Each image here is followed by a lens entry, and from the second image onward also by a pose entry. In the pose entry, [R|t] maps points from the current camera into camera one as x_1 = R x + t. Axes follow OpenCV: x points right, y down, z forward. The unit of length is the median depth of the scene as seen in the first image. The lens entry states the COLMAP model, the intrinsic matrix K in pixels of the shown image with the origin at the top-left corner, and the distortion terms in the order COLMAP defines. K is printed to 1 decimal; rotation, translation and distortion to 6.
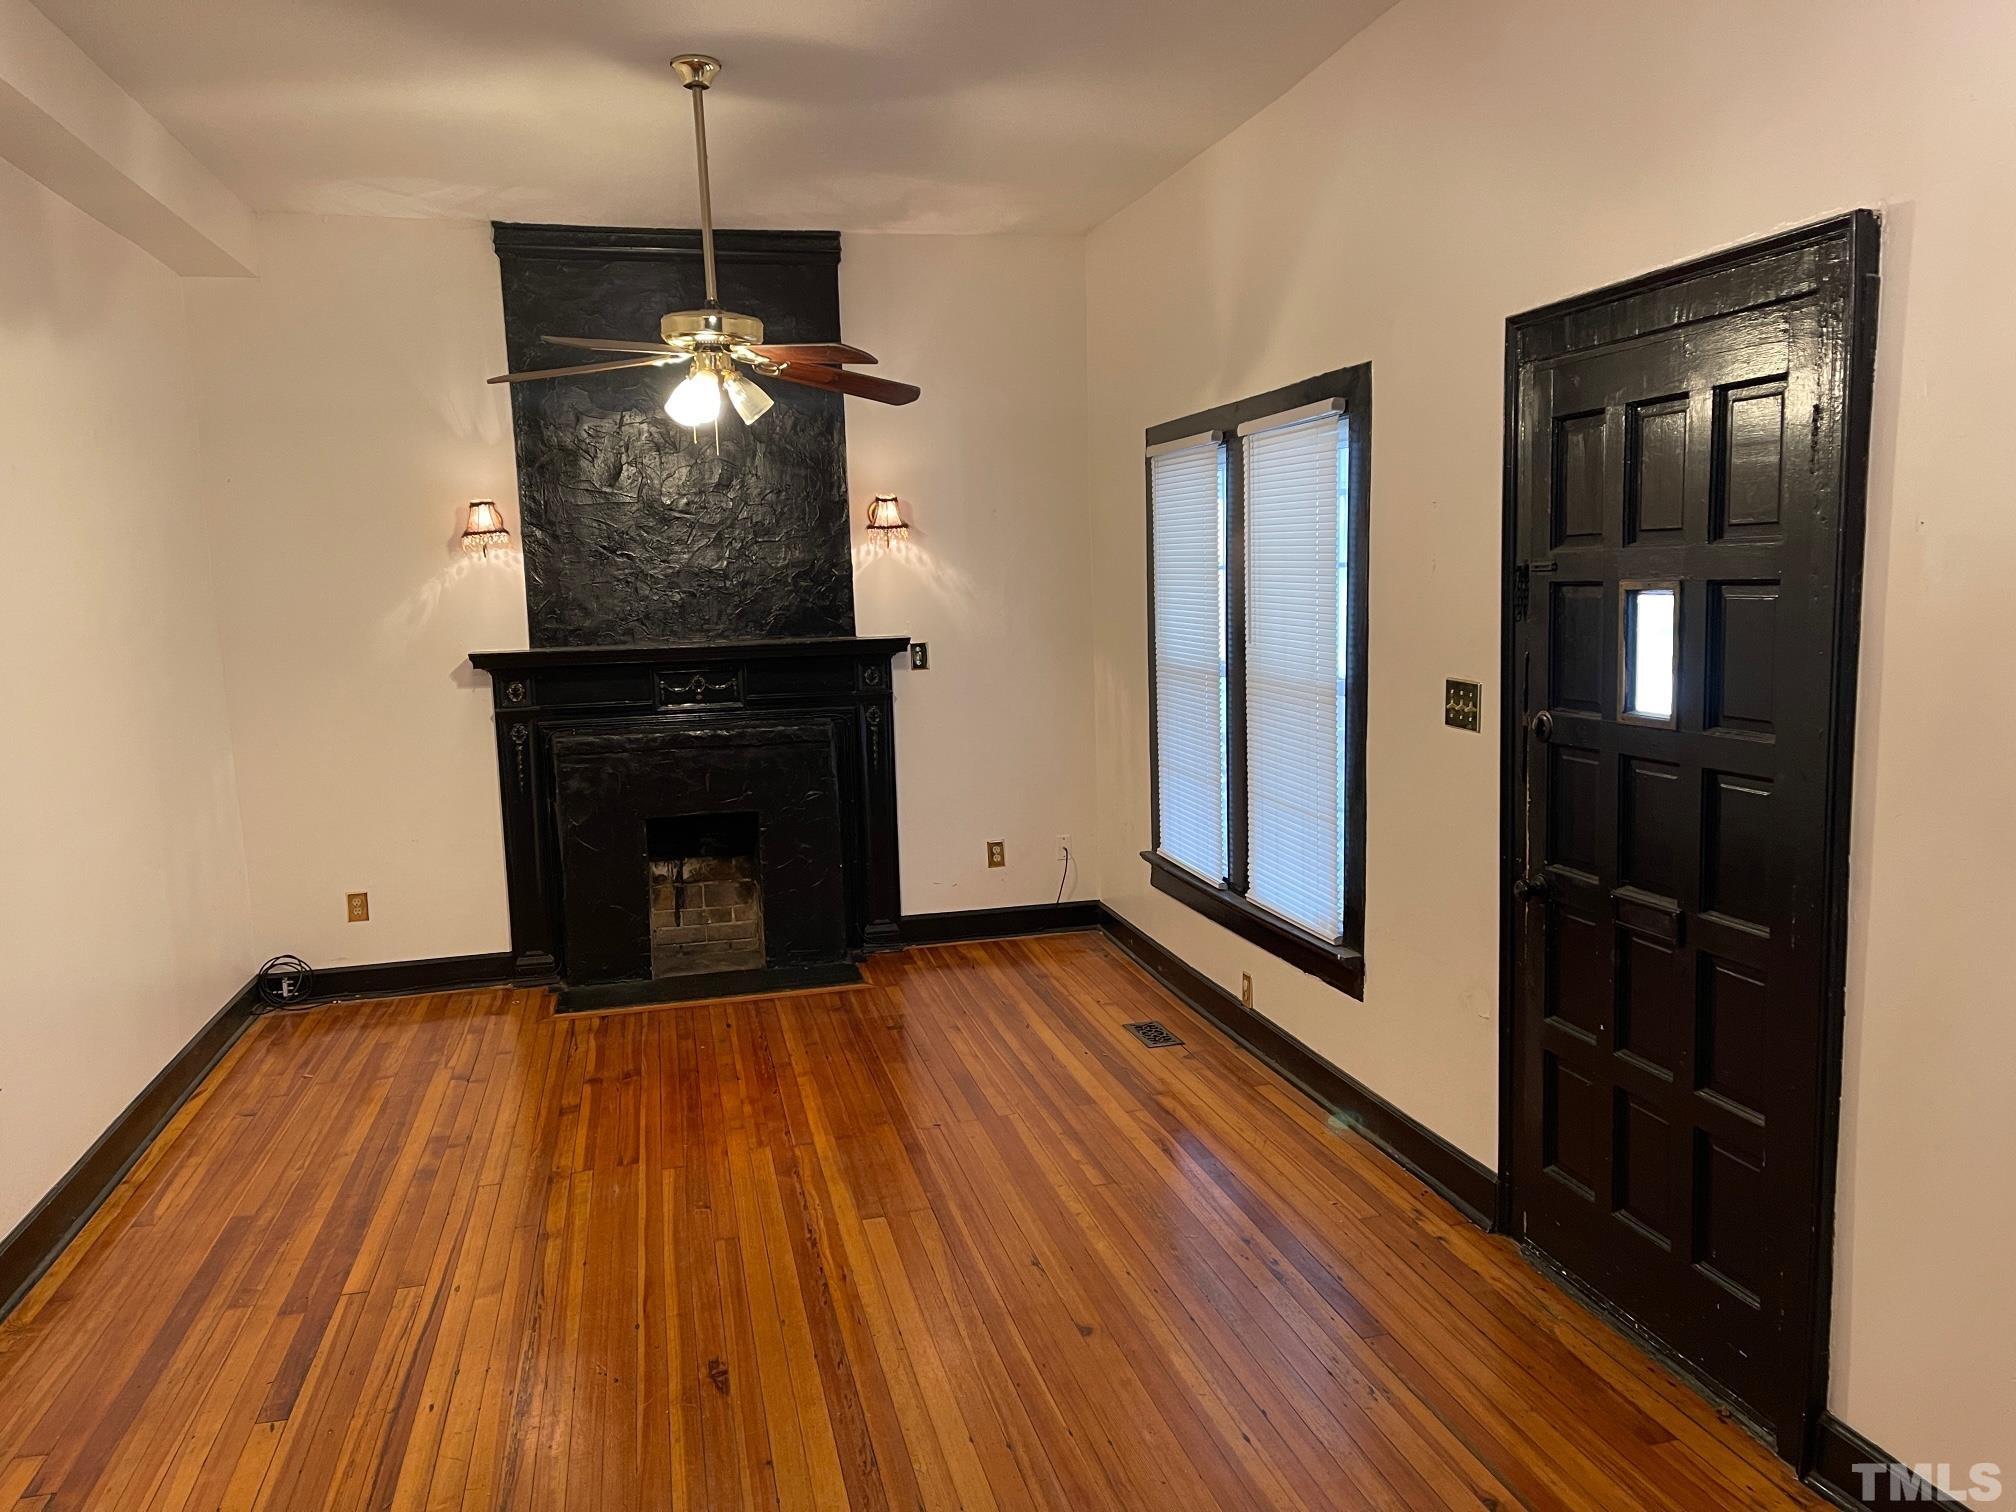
lens RADIAL K [[1524.5, 0, 1008.0], [0, 1524.5, 756.0], [0, 0, 1]] dist [0.087986, -0.121782]
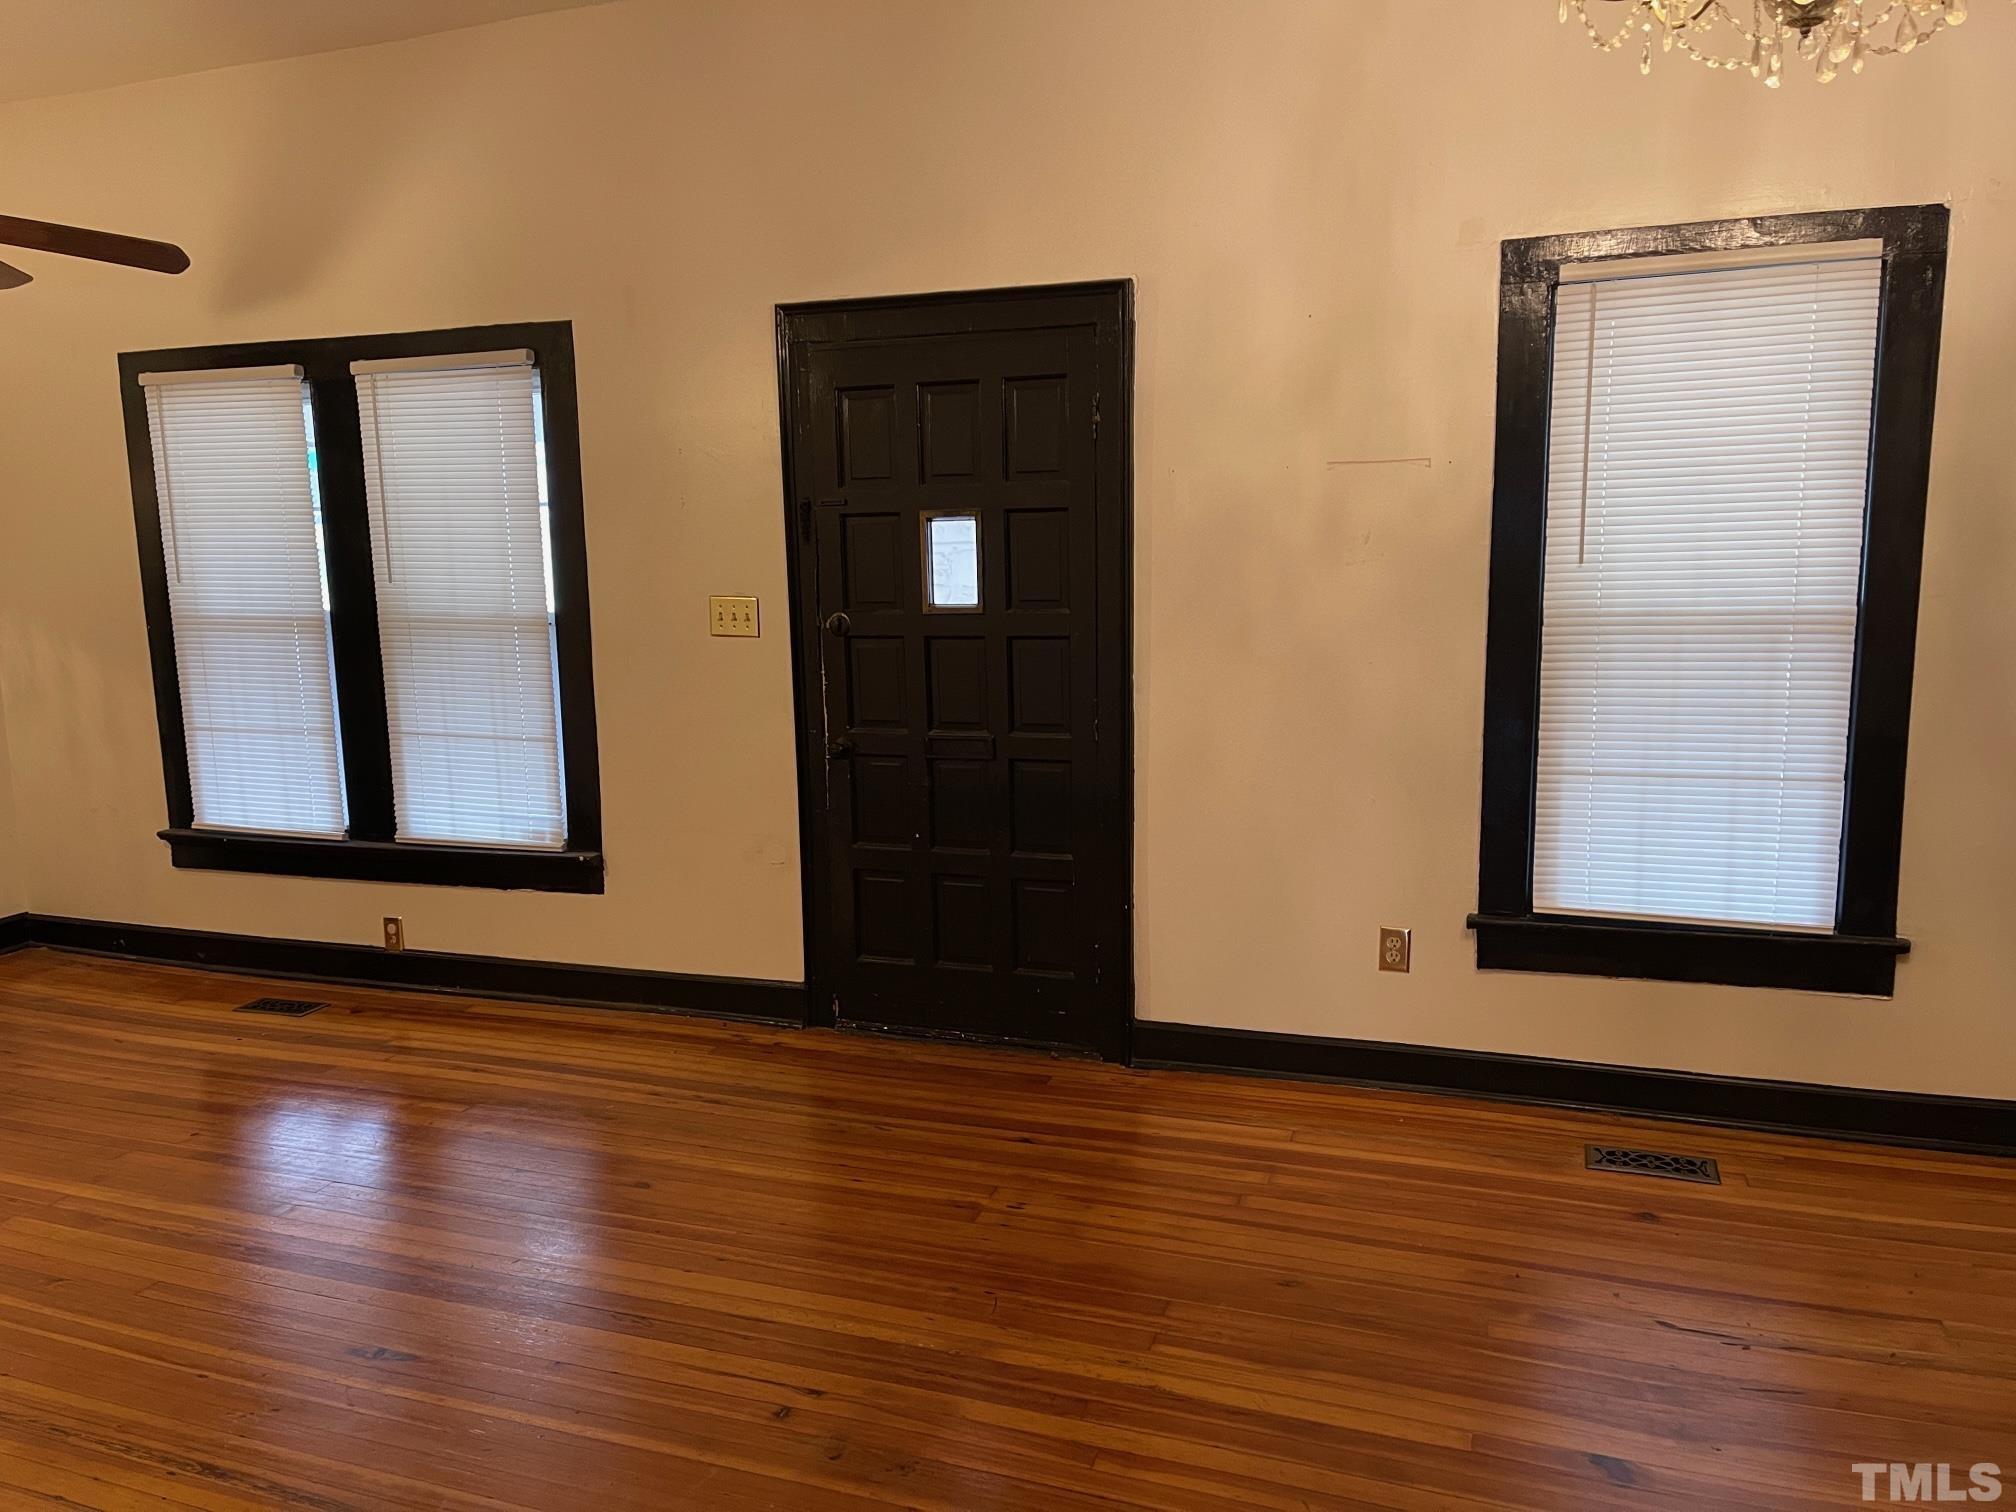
lens RADIAL K [[1524.5, 0, 1008.0], [0, 1524.5, 756.0], [0, 0, 1]] dist [0.087986, -0.121782]
pose [[0.561971, -0.110027, 0.819807, -0.614928], [0.105228, 0.992570, 0.061081, 0.026469], [-0.820436, 0.051940, 0.569374, 0.131229]]
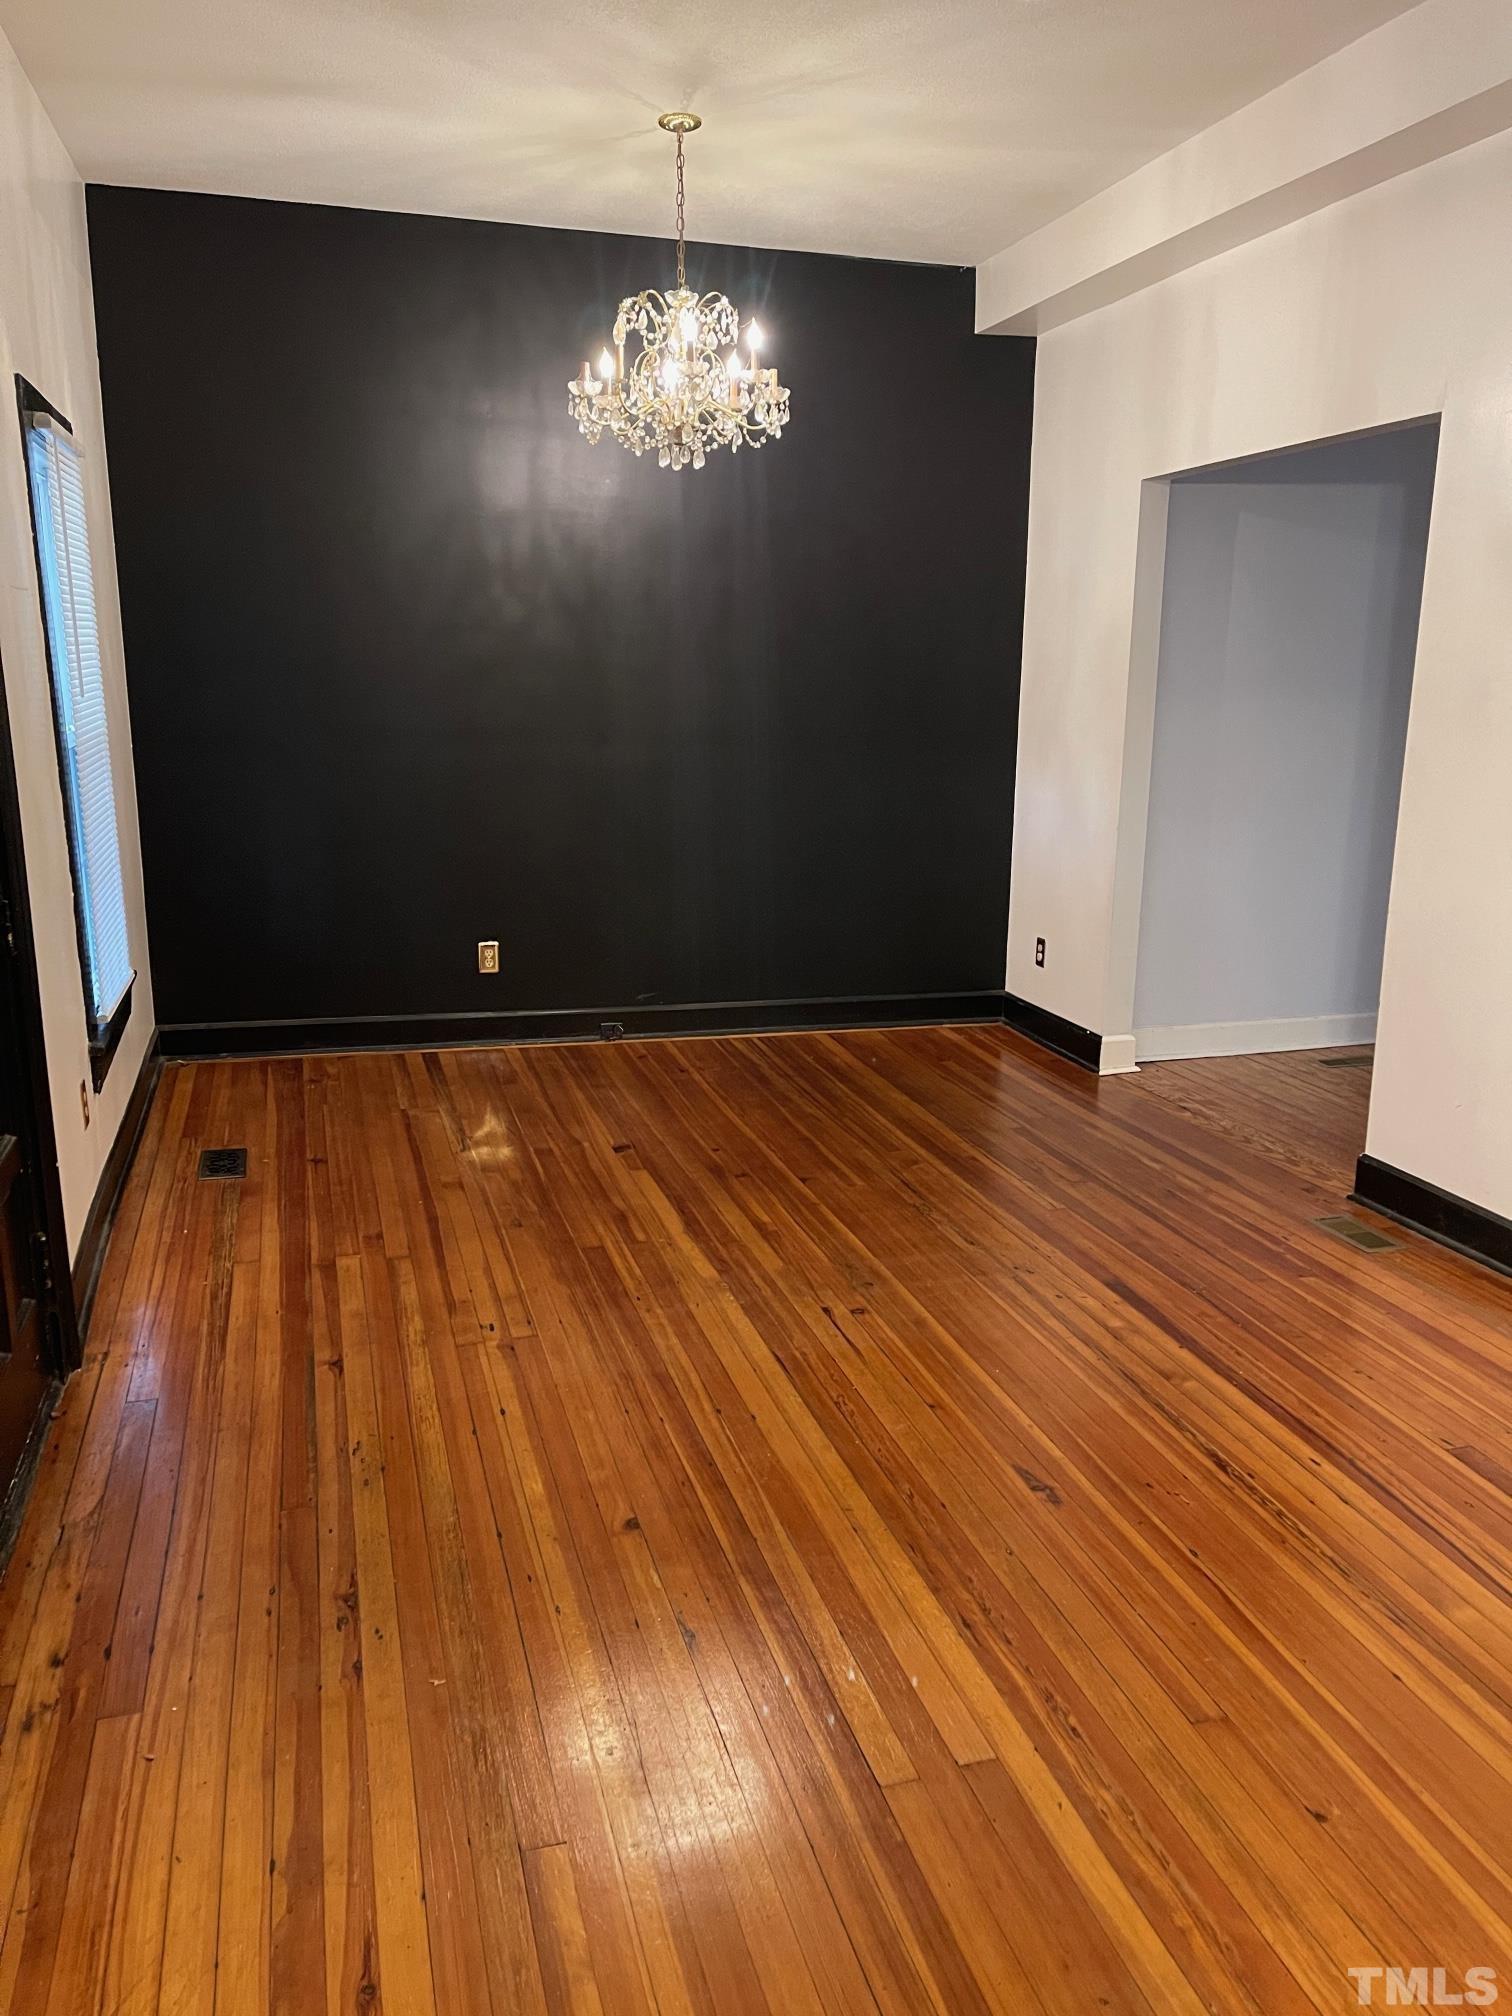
lens RADIAL K [[1524.5, 0, 756.0], [0, 1524.5, 1008.0], [0, 0, 1]] dist [0.087986, -0.121782]
pose [[-0.998590, 0.036716, -0.038328, 0.004298], [0.021377, 0.939190, 0.342732, -0.160815], [0.048581, 0.341430, -0.938651, 1.551152]]
